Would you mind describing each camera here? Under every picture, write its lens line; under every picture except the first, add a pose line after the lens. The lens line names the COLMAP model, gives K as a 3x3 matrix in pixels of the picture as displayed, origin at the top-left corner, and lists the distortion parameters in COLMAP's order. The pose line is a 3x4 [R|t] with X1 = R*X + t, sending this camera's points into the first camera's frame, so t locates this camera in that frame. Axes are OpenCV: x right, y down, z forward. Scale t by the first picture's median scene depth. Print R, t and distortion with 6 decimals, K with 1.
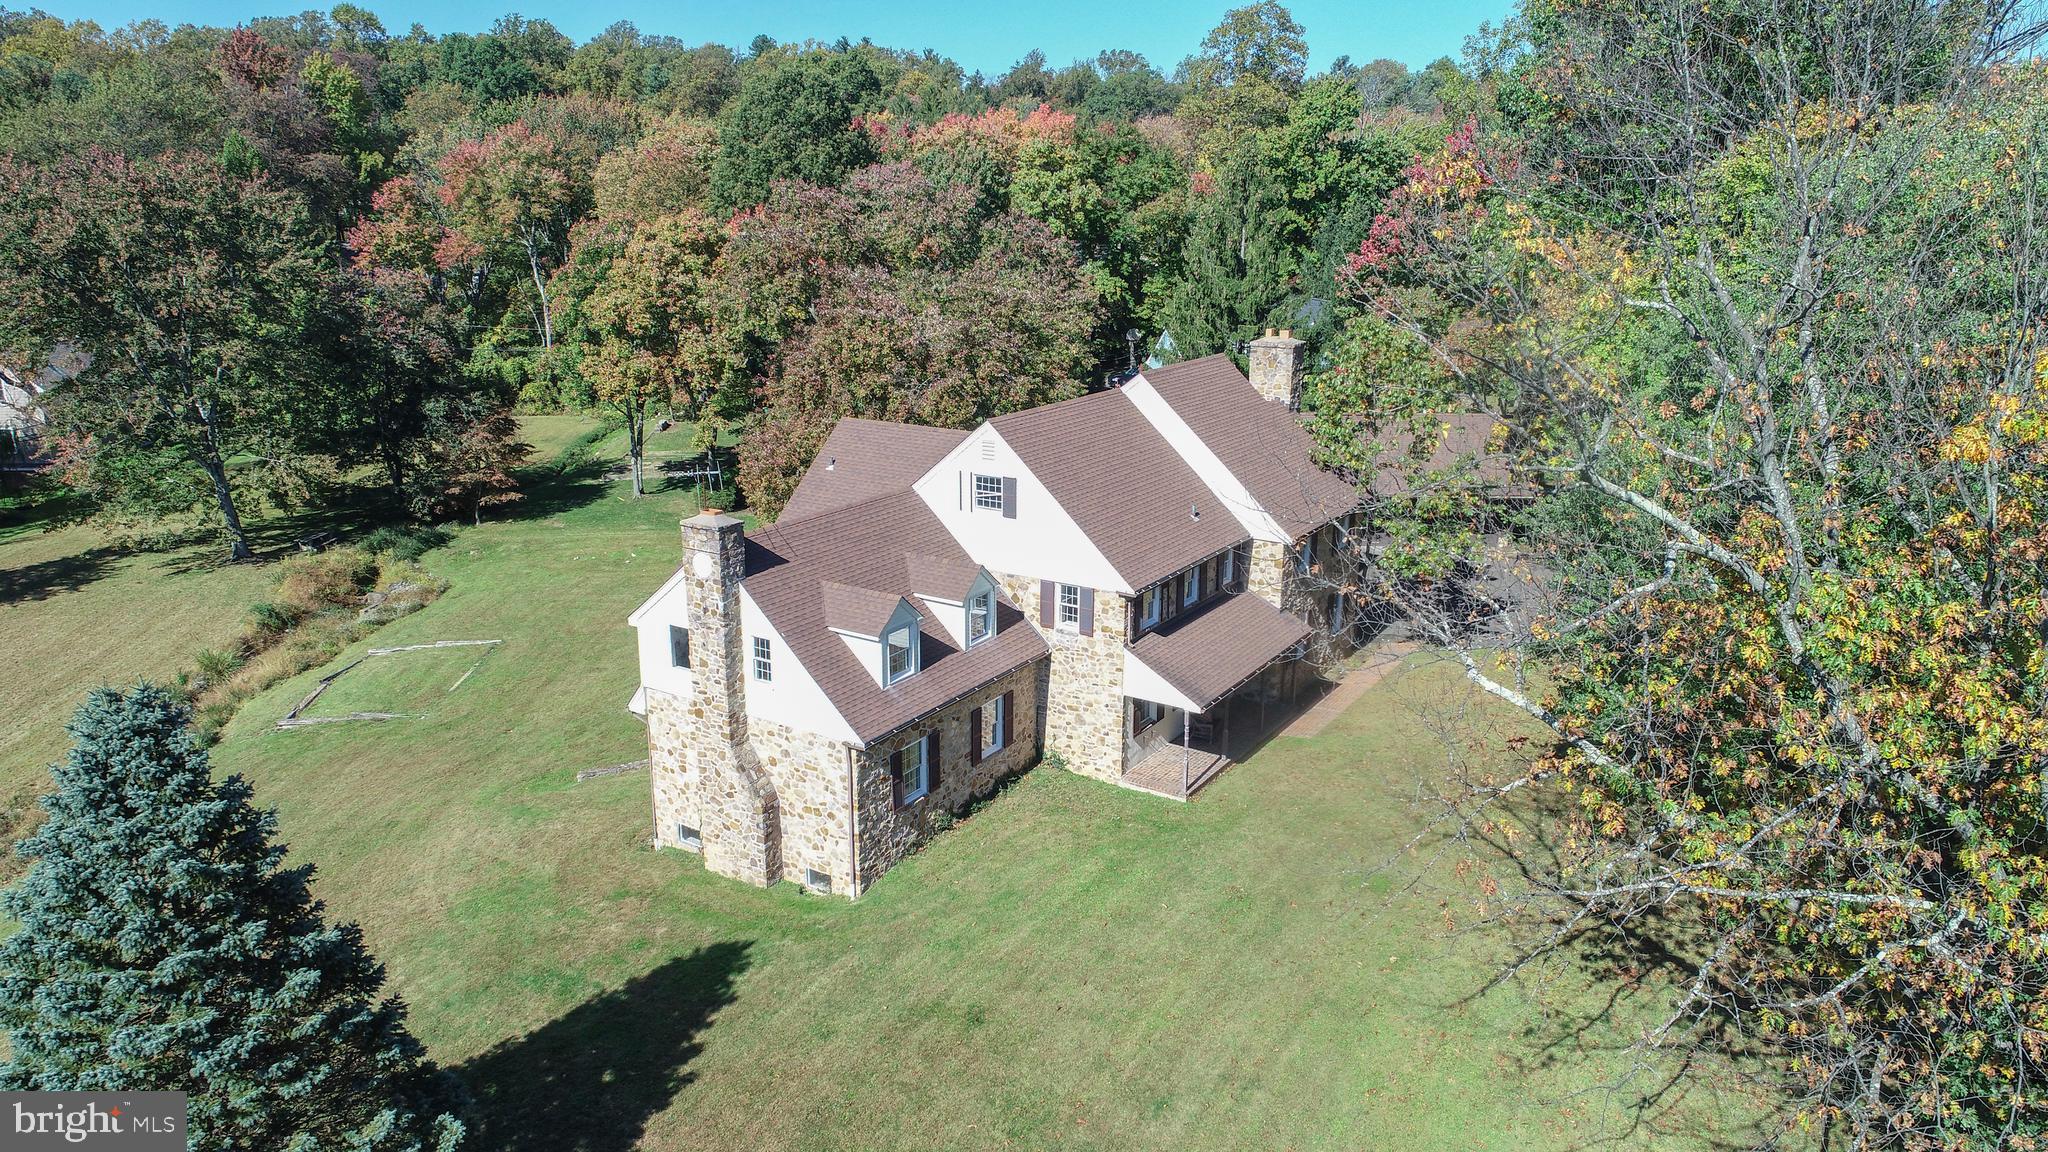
lens RADIAL K [[1369.5, 0, 1020.7], [0, 1369.5, 578.2], [0, 0, 1]] dist [0.000702, -0.004269]
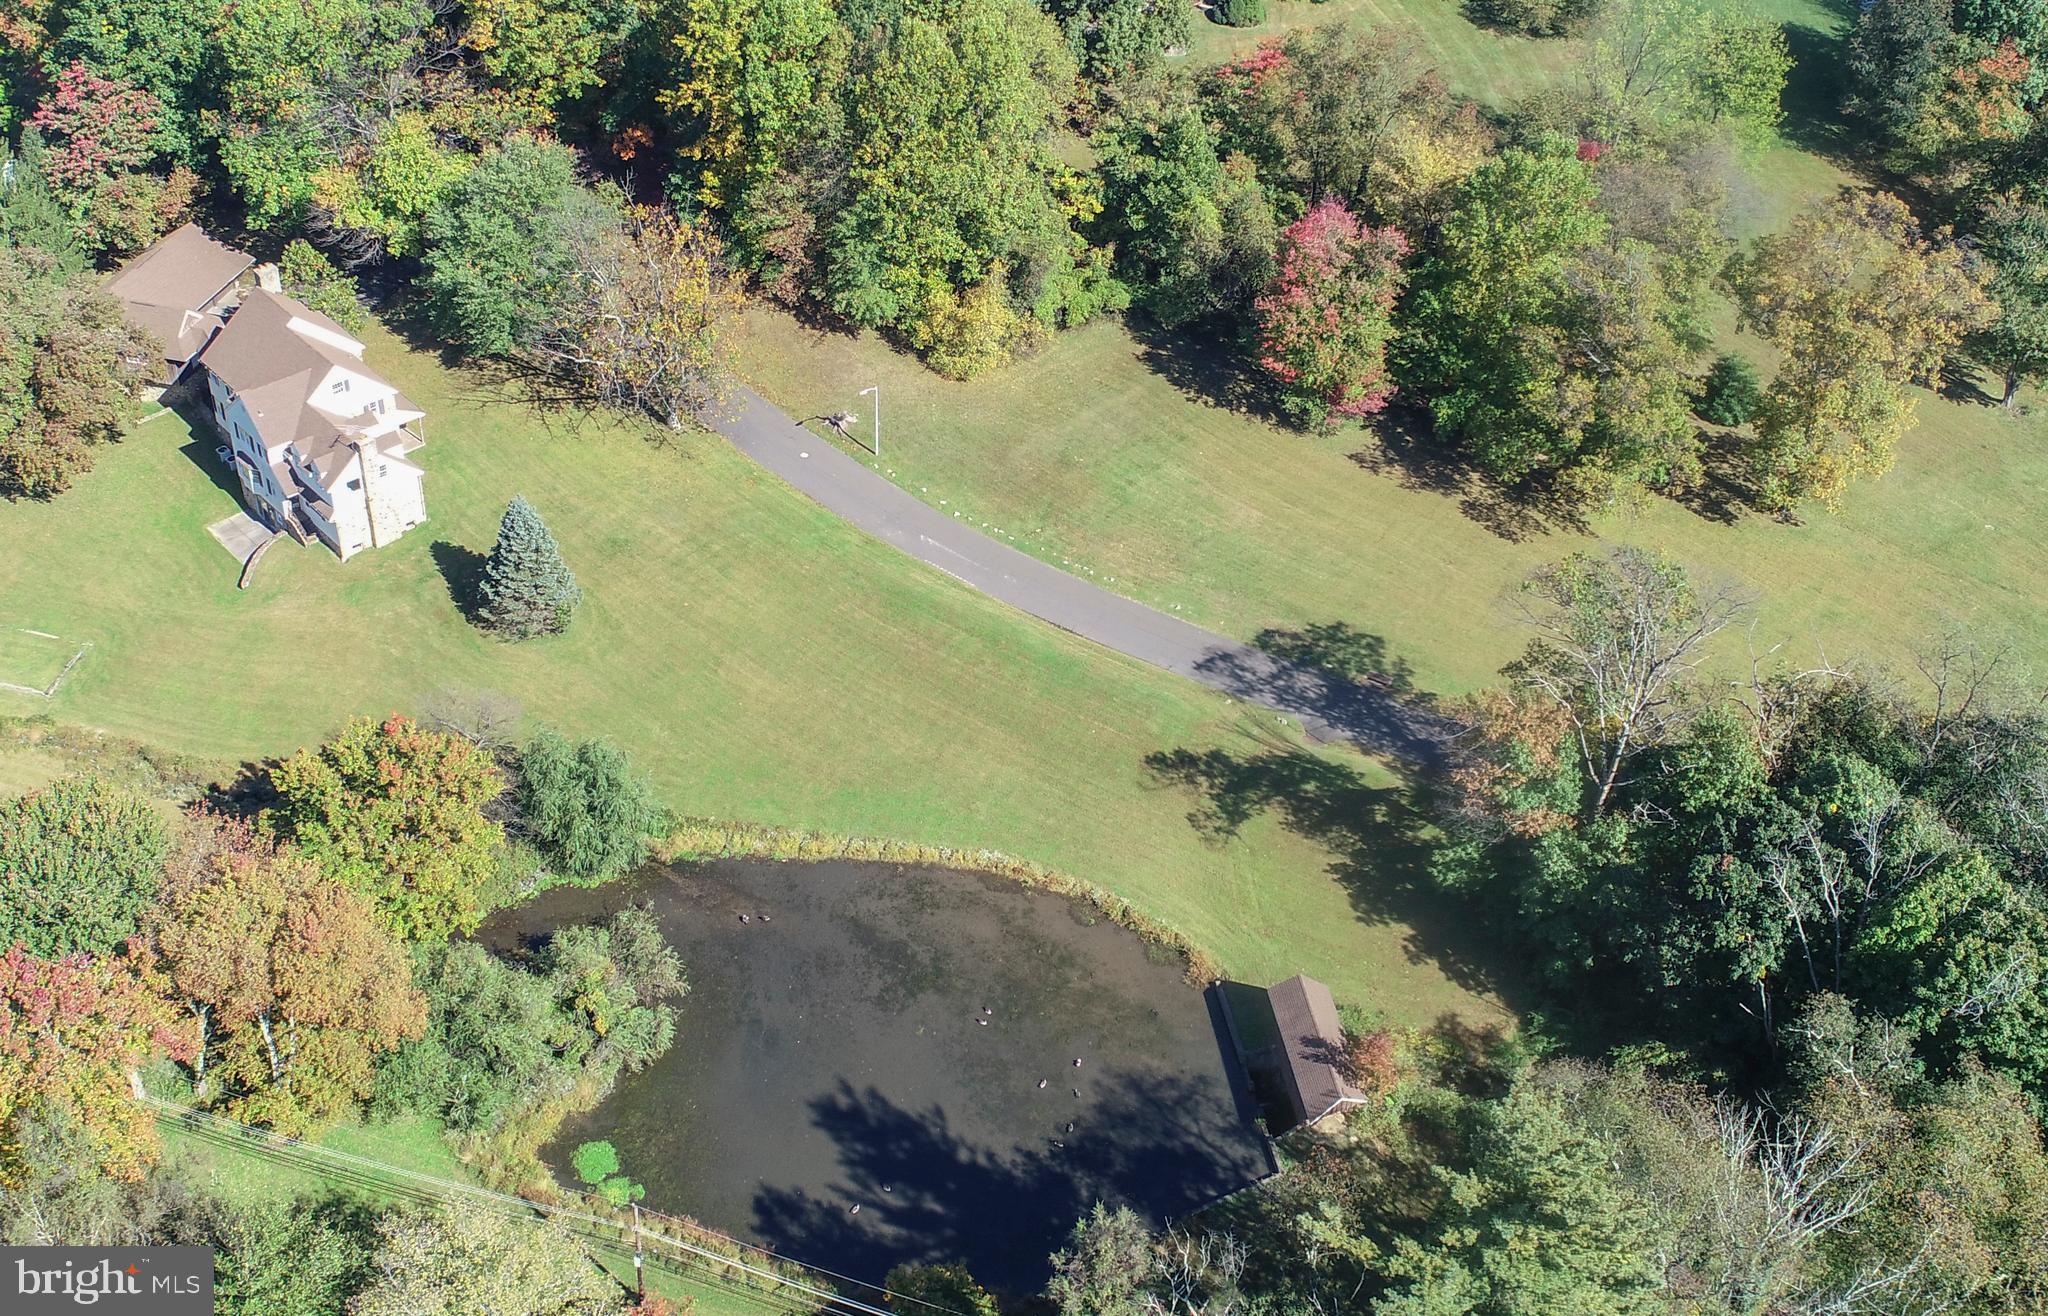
lens RADIAL K [[2208.4, 0, 908.5], [0, 2208.4, 556.8], [0, 0, 1]] dist [-0.002522, 0.000000]
pose [[0.283384, -0.567629, 0.772975, -3.484555], [0.253840, 0.821666, 0.510323, -1.844435], [-0.924802, 0.051595, 0.376934, -1.773680]]
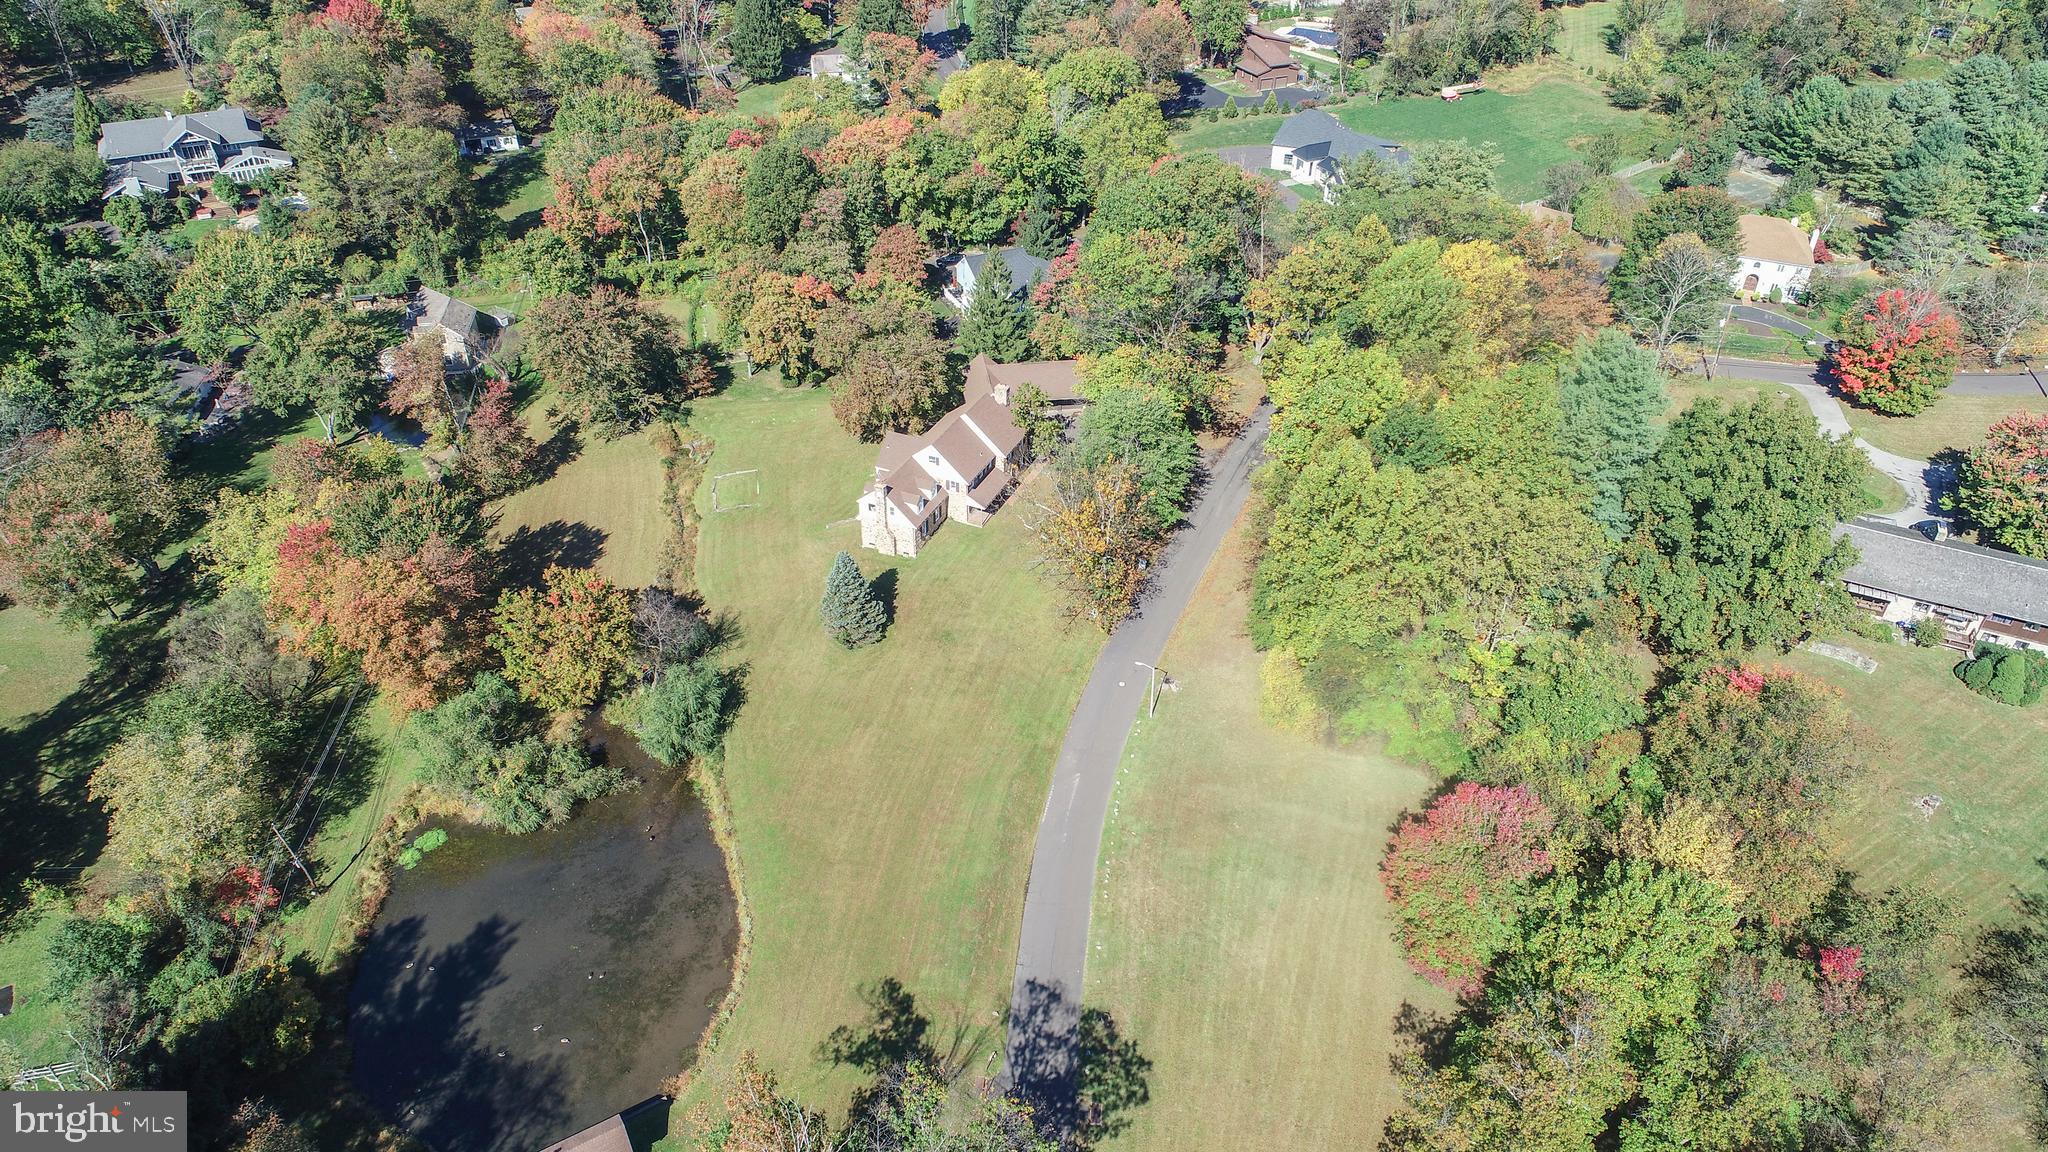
lens RADIAL K [[1369.5, 0, 1009.4], [0, 1369.5, 573.7], [0, 0, 1]] dist [0.000702, -0.004269]
pose [[0.989194, -0.084617, 0.119732, -0.346653], [0.039729, 0.940793, 0.336646, -1.224897], [-0.141130, -0.328251, 0.933988, -3.308351]]
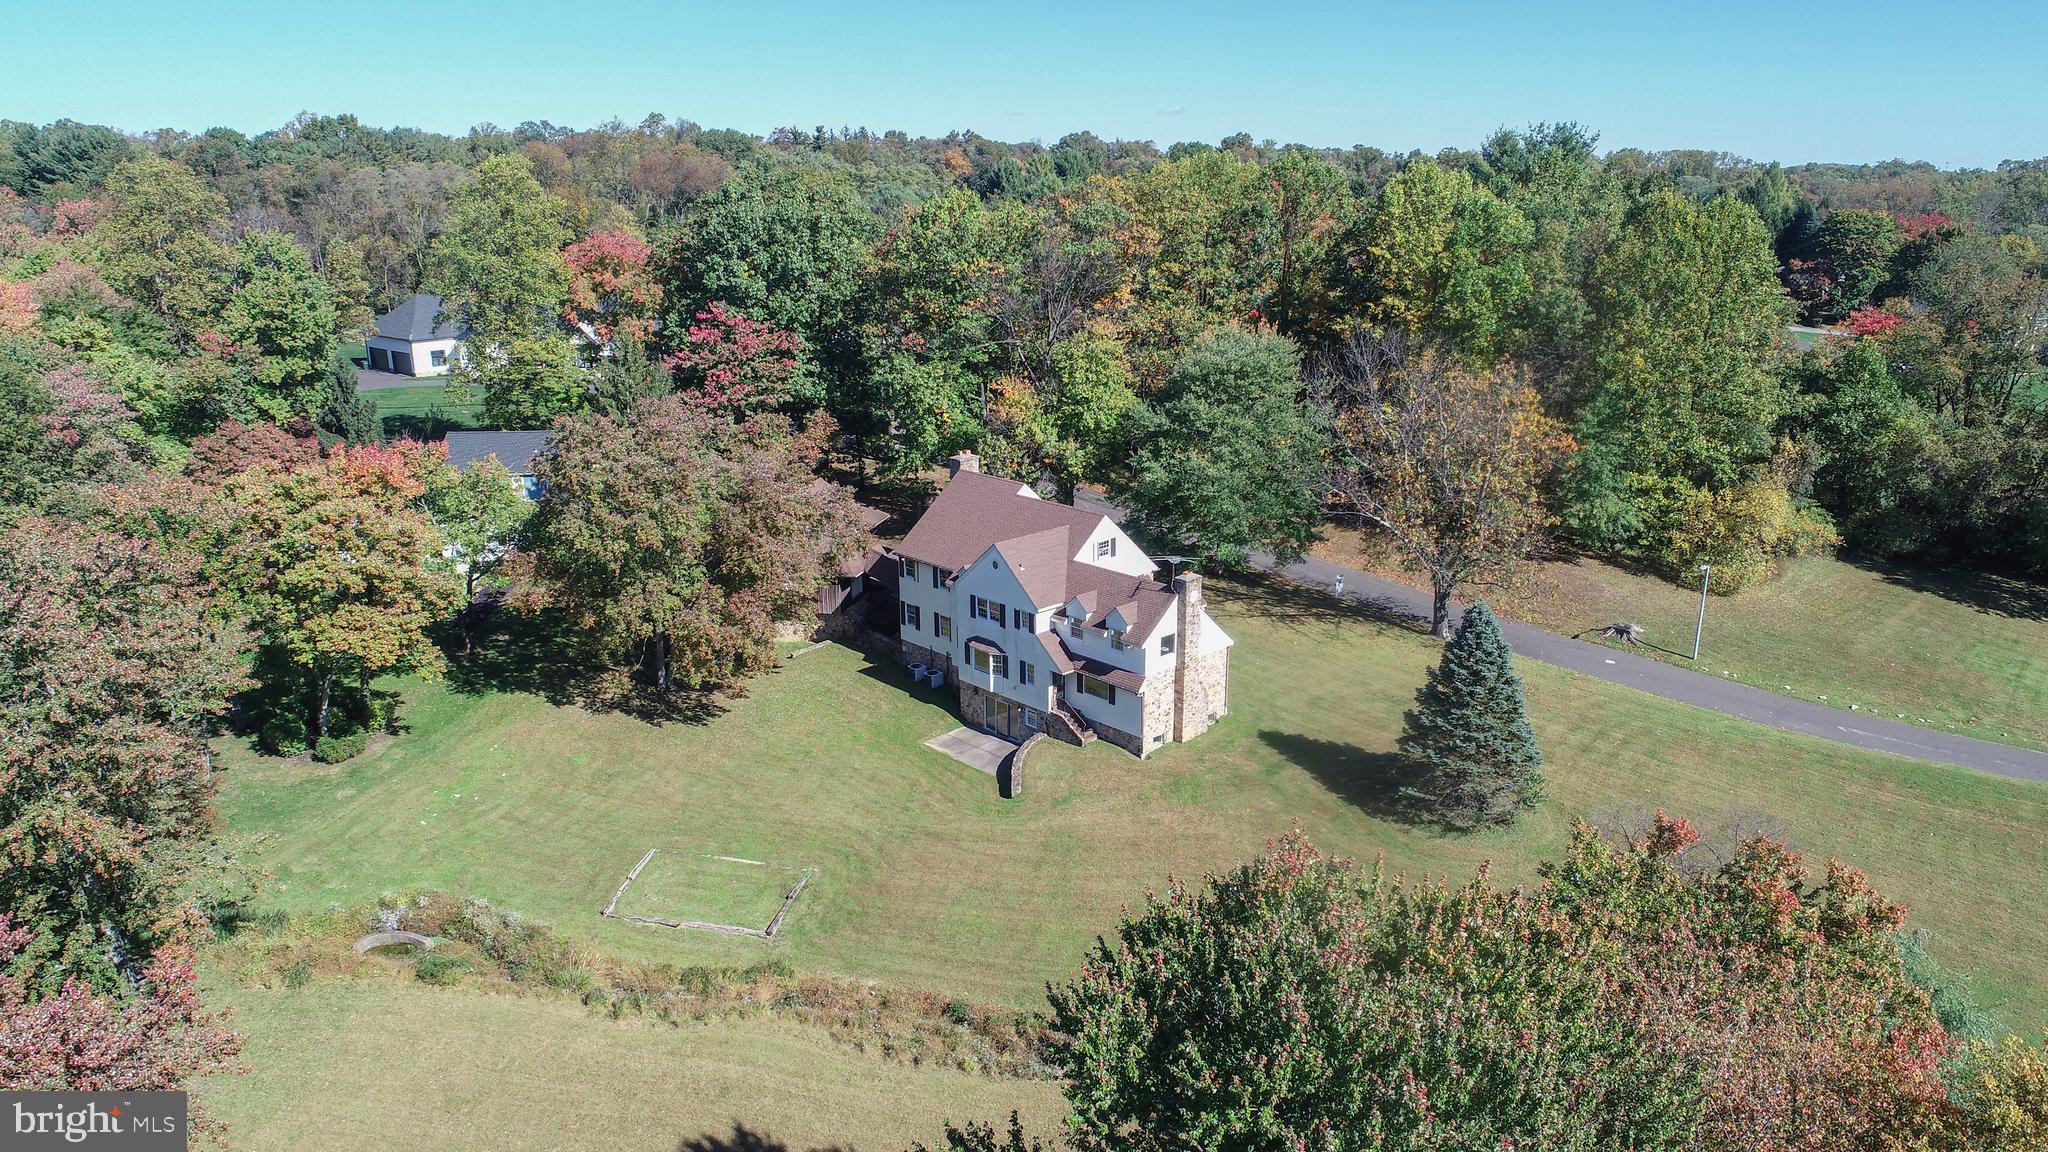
lens RADIAL K [[1369.5, 0, 1017.2], [0, 1369.5, 576.8], [0, 0, 1]] dist [0.000702, -0.004269]
pose [[0.239669, -0.277715, 0.930287, -2.153753], [0.275350, 0.938312, 0.209172, -0.530686], [-0.930990, 0.206022, 0.301353, 0.541541]]
